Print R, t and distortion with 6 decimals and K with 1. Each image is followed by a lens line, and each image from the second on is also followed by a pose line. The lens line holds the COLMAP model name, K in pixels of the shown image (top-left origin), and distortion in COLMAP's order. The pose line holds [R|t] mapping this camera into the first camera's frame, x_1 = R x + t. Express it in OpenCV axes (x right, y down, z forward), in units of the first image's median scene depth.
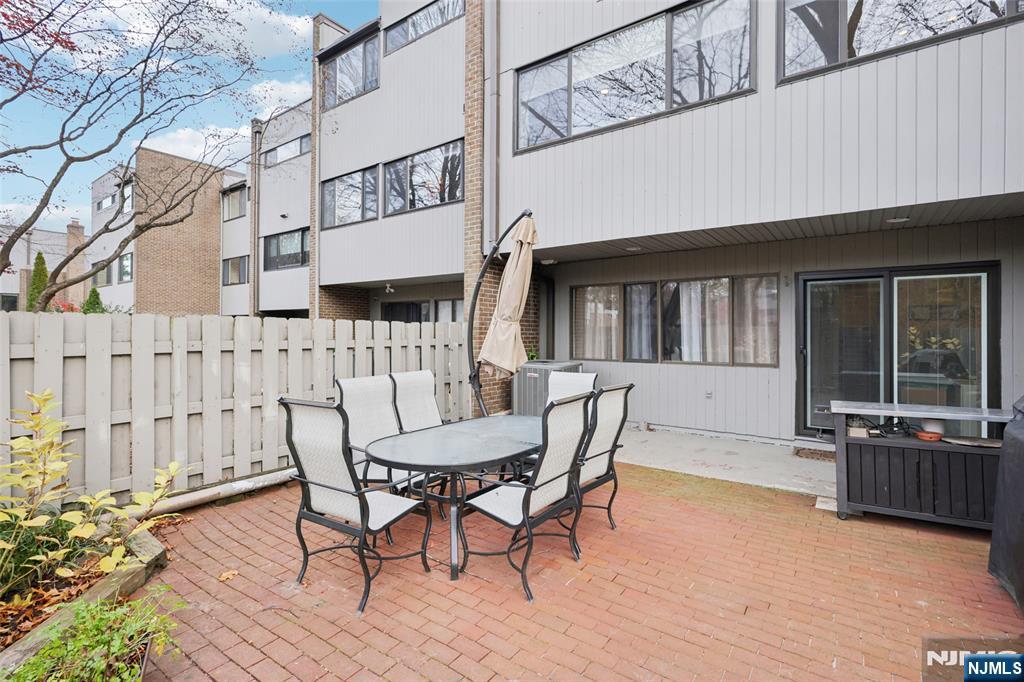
lens RADIAL K [[479.4, 0, 509.0], [0, 479.4, 332.8], [0, 0, 1]] dist [-0.003561, 0.000680]
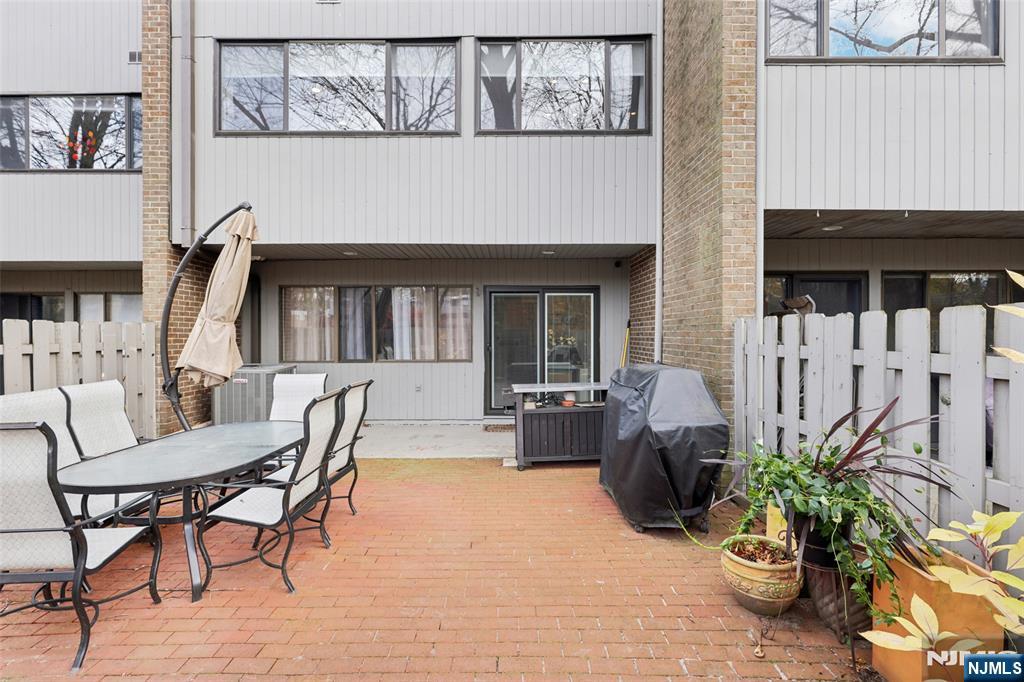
lens RADIAL K [[479.4, 0, 513.1], [0, 479.4, 340.4], [0, 0, 1]] dist [-0.003561, 0.000680]
pose [[0.804474, -0.011652, 0.593873, -0.112801], [0.004028, 0.999892, 0.014162, 0.000745], [-0.593974, -0.009001, 0.804434, -0.071427]]
